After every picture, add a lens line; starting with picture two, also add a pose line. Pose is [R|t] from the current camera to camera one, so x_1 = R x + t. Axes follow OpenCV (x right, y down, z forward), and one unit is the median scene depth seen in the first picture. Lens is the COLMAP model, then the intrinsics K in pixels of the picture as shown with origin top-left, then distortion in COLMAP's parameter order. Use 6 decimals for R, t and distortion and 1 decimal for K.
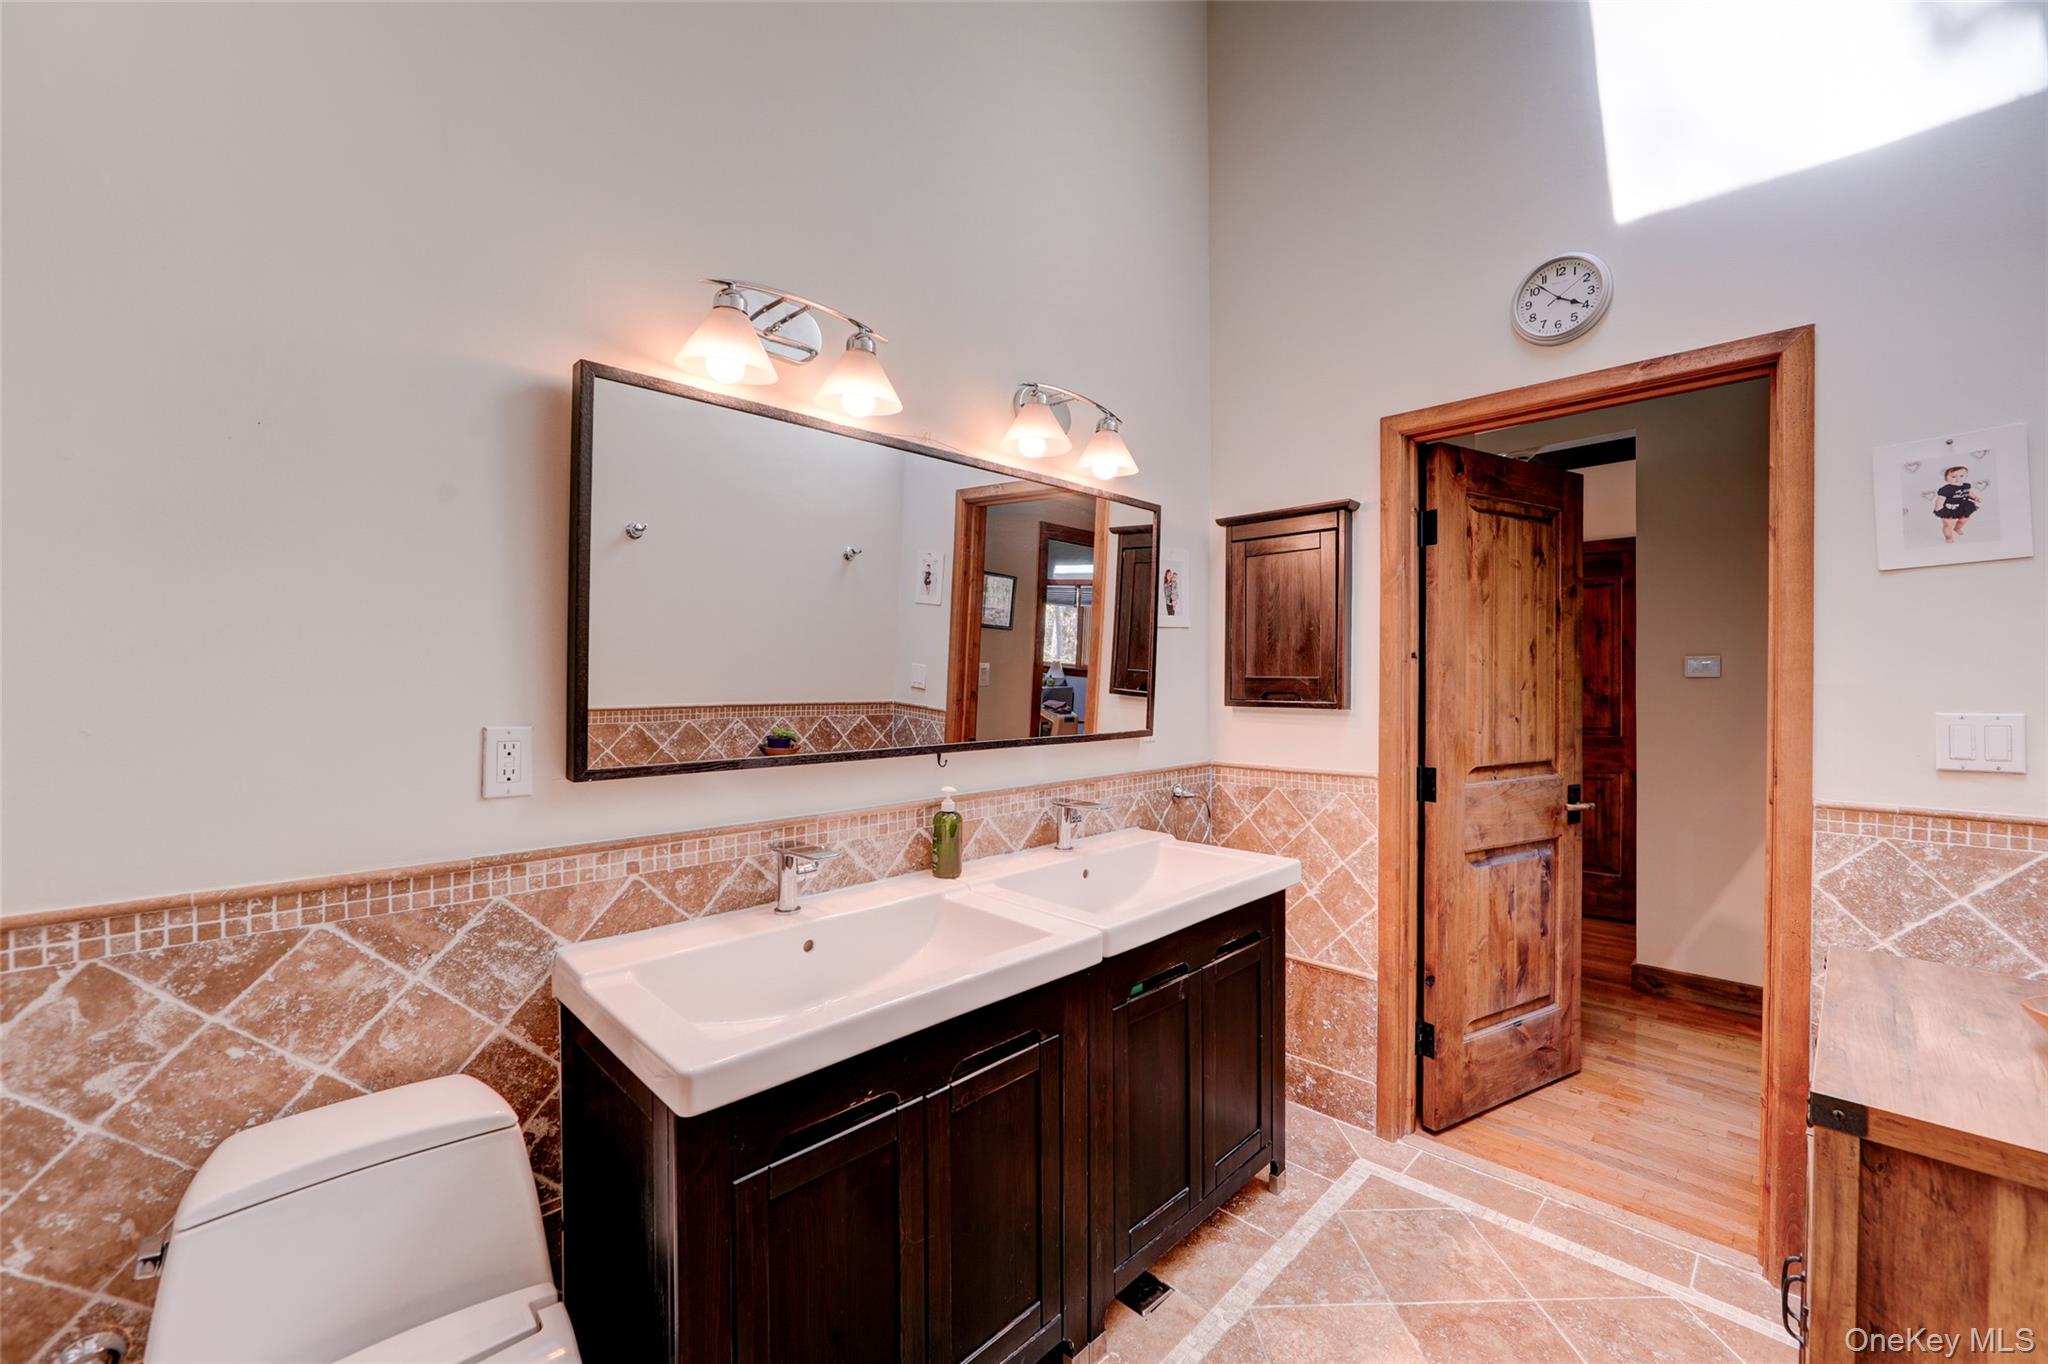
lens RADIAL K [[808.8, 0, 1032.7], [0, 808.8, 683.0], [0, 0, 1]] dist [-0.011681, 0.002249]
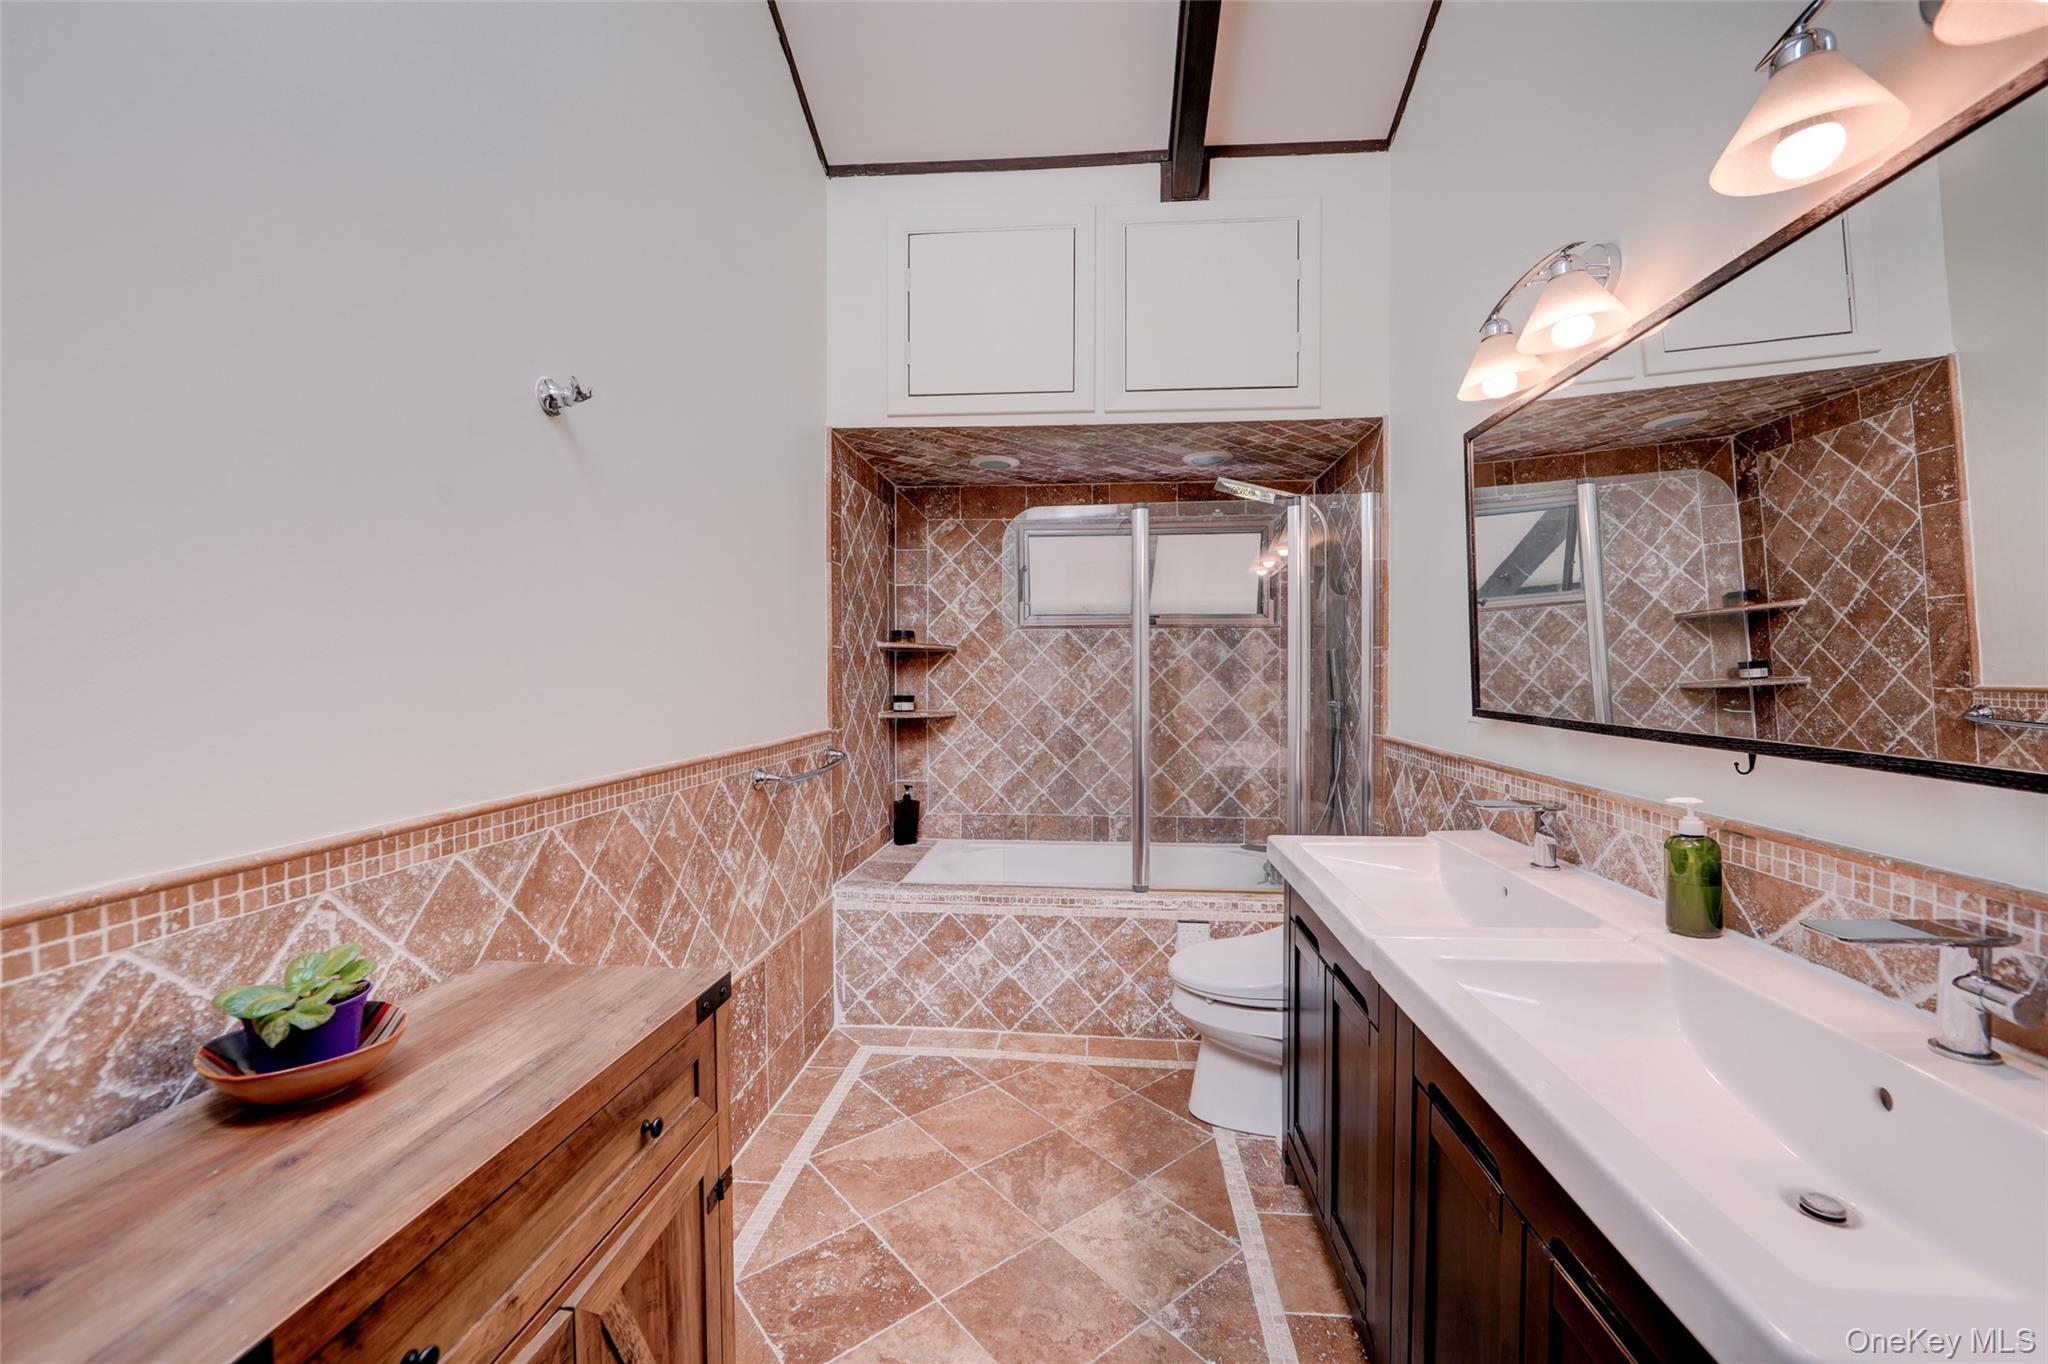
lens RADIAL K [[808.8, 0, 1027.3], [0, 808.8, 675.3], [0, 0, 1]] dist [-0.011681, 0.002249]
pose [[-0.765943, 0.007374, -0.642866, 0.797604], [-0.001339, 0.999914, 0.013064, 0.023038], [0.642907, 0.010867, -0.765867, 1.259078]]
